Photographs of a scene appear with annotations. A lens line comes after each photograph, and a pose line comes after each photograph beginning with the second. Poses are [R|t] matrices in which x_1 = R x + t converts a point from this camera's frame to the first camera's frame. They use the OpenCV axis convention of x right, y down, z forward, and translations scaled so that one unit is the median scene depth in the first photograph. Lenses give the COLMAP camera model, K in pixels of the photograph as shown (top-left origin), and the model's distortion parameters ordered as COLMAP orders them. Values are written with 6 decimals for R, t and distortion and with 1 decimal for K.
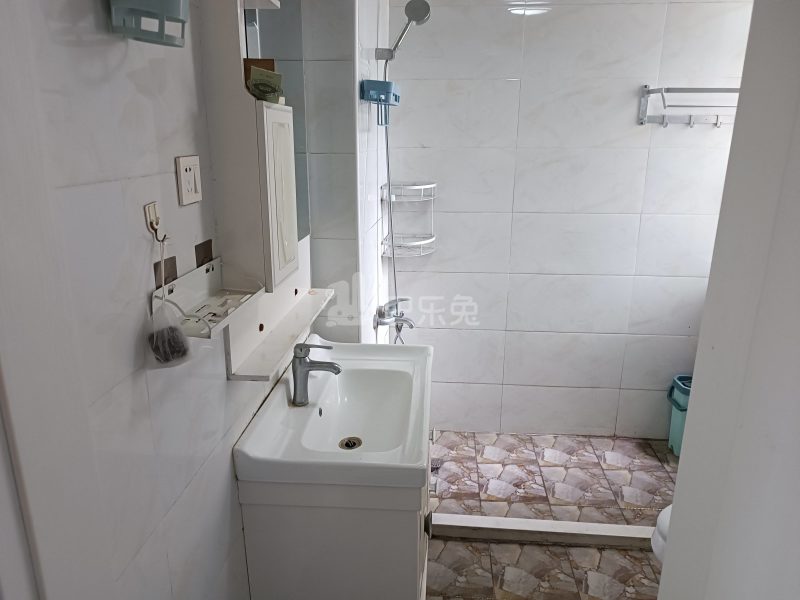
lens RADIAL K [[579.5, 0, 395.0], [0, 579.5, 296.3], [0, 0, 1]] dist [0.057715, -0.066577]
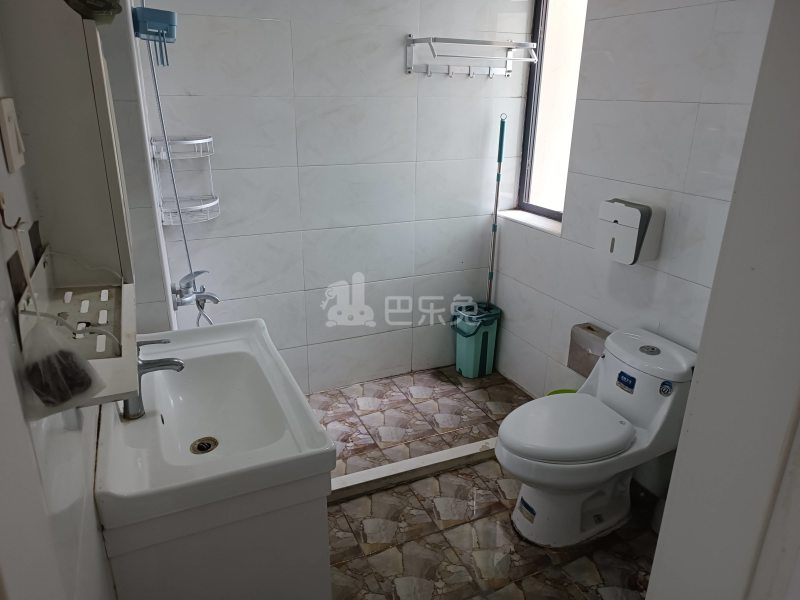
lens RADIAL K [[579.5, 0, 395.0], [0, 579.5, 296.3], [0, 0, 1]] dist [0.057715, -0.066577]
pose [[0.880220, -0.155407, 0.448398, -0.129121], [0.122496, 0.987245, 0.101698, -0.012668], [-0.458483, -0.034590, 0.888030, 0.081609]]
